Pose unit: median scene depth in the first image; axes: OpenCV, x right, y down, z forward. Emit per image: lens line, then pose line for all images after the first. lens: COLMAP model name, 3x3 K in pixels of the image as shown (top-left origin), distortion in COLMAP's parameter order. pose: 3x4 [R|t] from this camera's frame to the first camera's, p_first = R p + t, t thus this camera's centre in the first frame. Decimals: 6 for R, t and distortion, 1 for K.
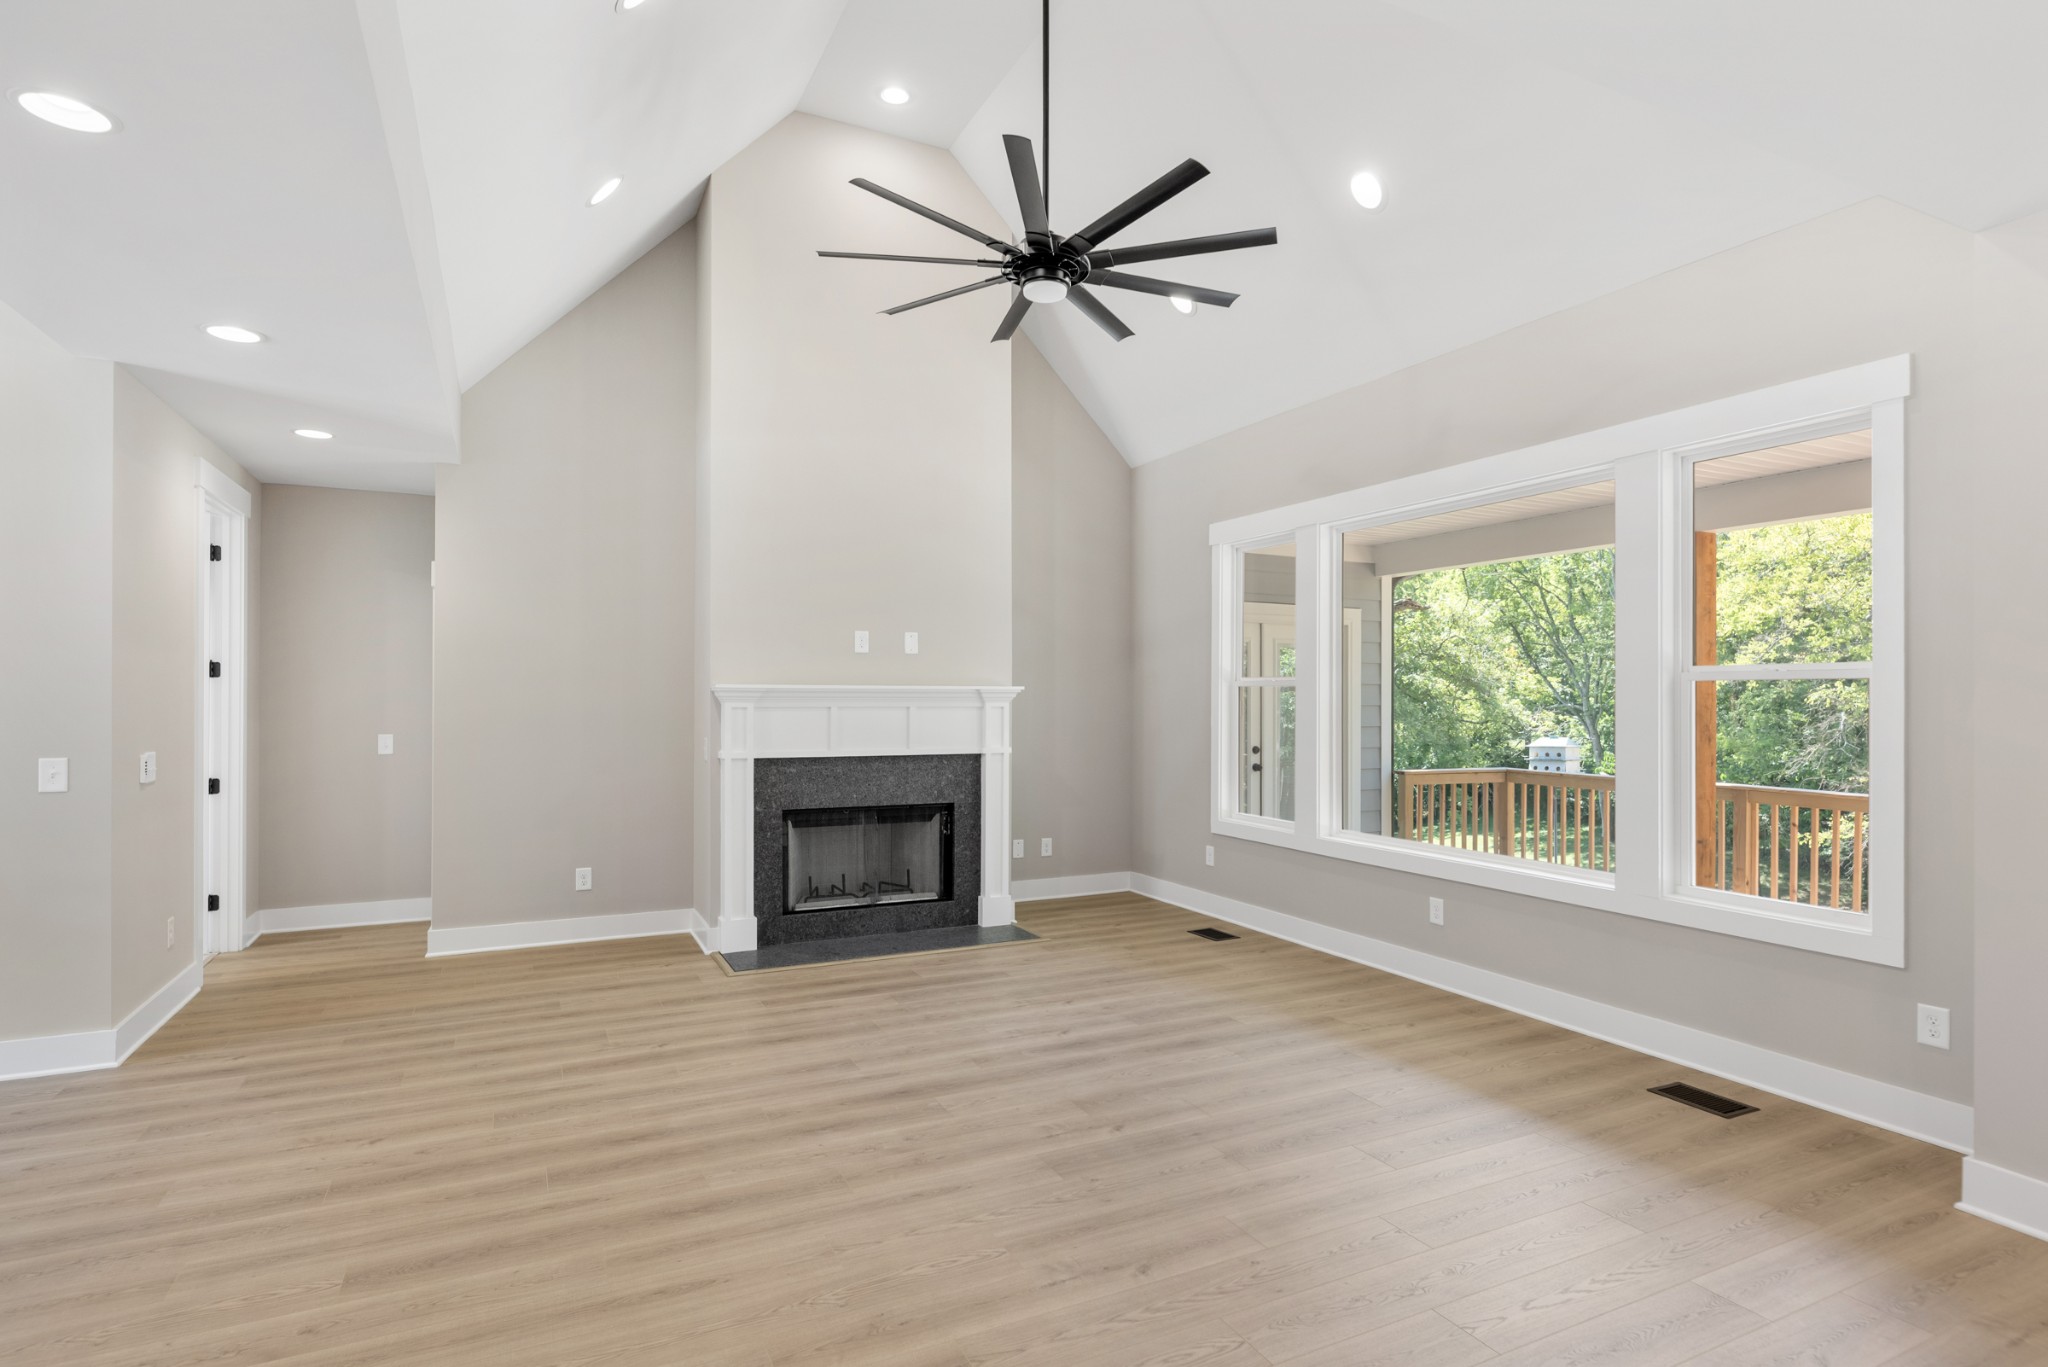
lens RADIAL K [[1031.9, 0, 1020.5], [0, 1031.9, 692.3], [0, 0, 1]] dist [-0.001938, -0.000427]
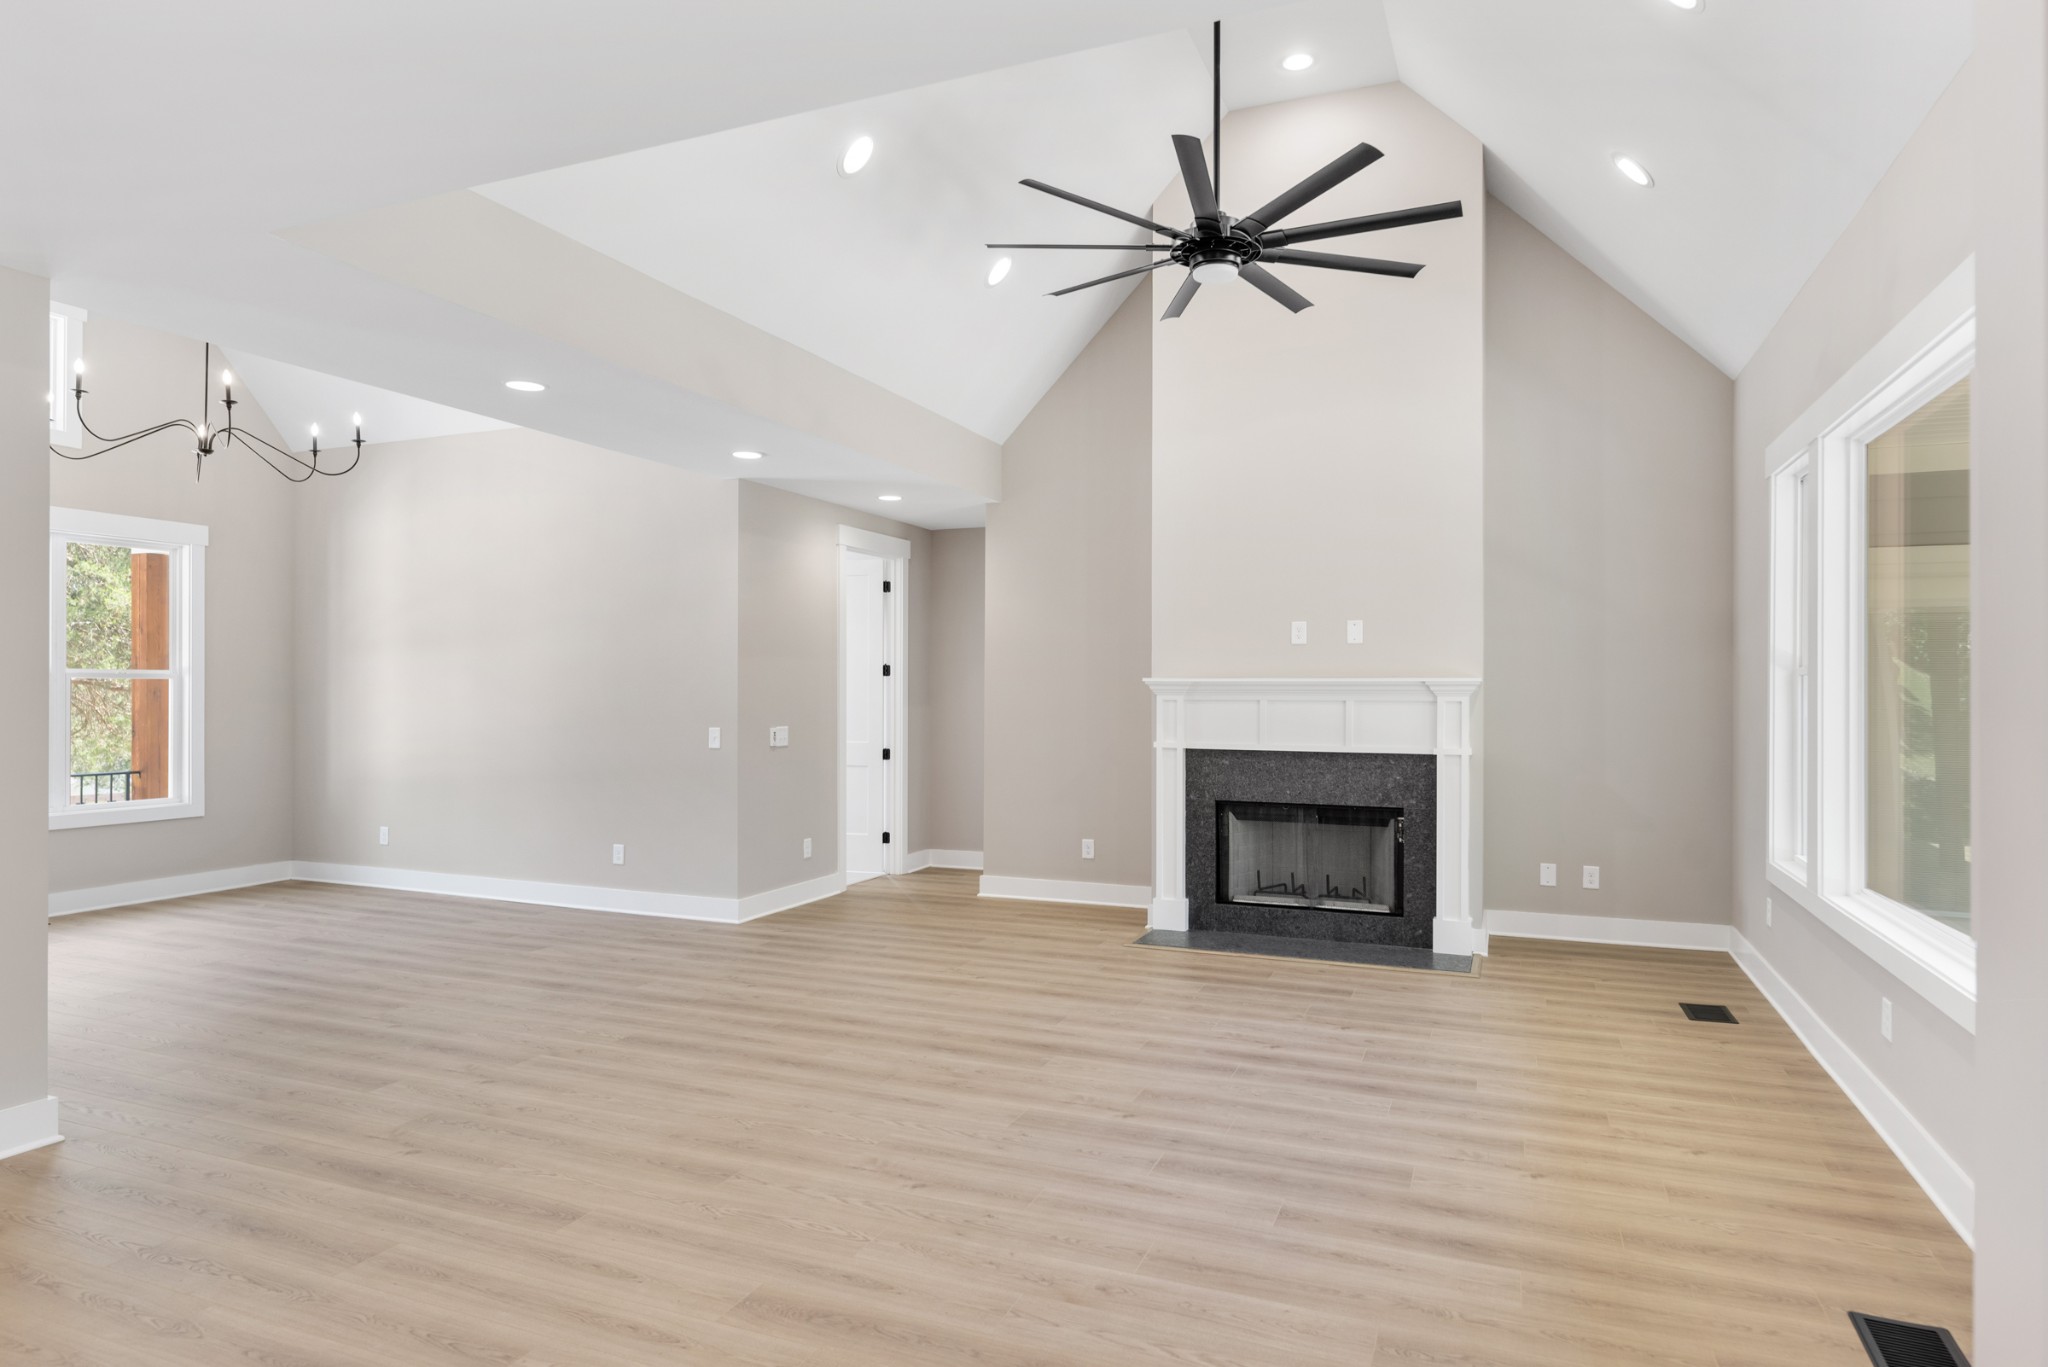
lens RADIAL K [[1144.3, 0, 1024.0], [0, 1144.3, 684.4], [0, 0, 1]] dist [-0.001908, -0.001569]
pose [[0.670145, -0.004715, -0.742215, 0.580360], [0.004021, 0.999988, -0.002722, 0.001487], [0.742219, -0.001160, 0.670156, 0.116939]]
